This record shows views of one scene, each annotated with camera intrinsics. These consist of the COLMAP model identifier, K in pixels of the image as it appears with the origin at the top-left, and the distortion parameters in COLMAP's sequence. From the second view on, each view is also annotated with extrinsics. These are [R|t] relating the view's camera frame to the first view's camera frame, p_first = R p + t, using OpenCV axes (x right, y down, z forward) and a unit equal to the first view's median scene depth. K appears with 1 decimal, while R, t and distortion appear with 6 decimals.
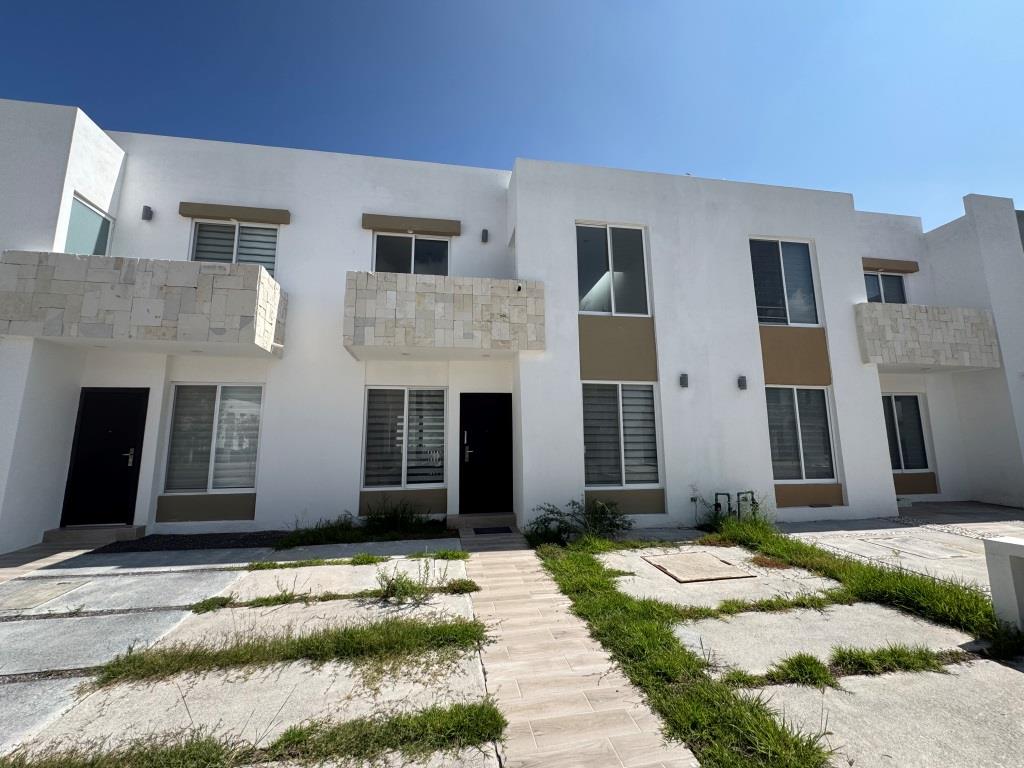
lens RADIAL K [[410.0, 0, 513.0], [0, 410.0, 386.1], [0, 0, 1]] dist [-0.001876, -0.000061]
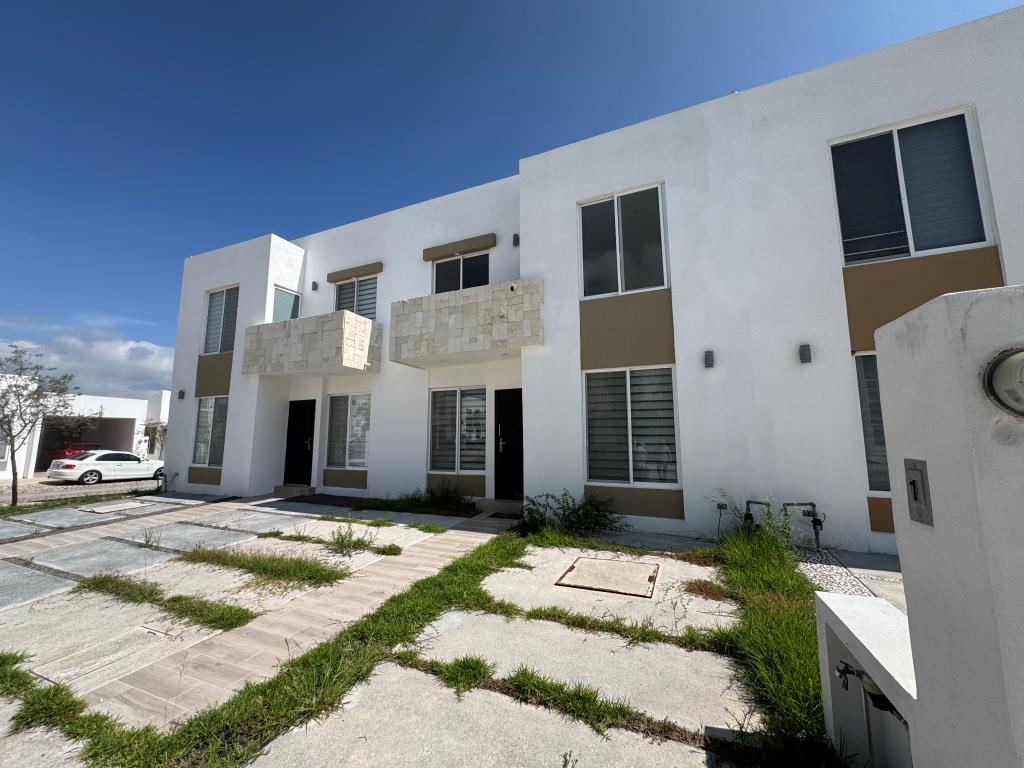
lens RADIAL K [[410.0, 0, 511.8], [0, 410.0, 386.2], [0, 0, 1]] dist [-0.001876, -0.000061]
pose [[0.829772, -0.063321, -0.554499, 0.582548], [0.075133, 0.997173, -0.001441, 0.012611], [0.553022, -0.040465, 0.832183, 0.118237]]
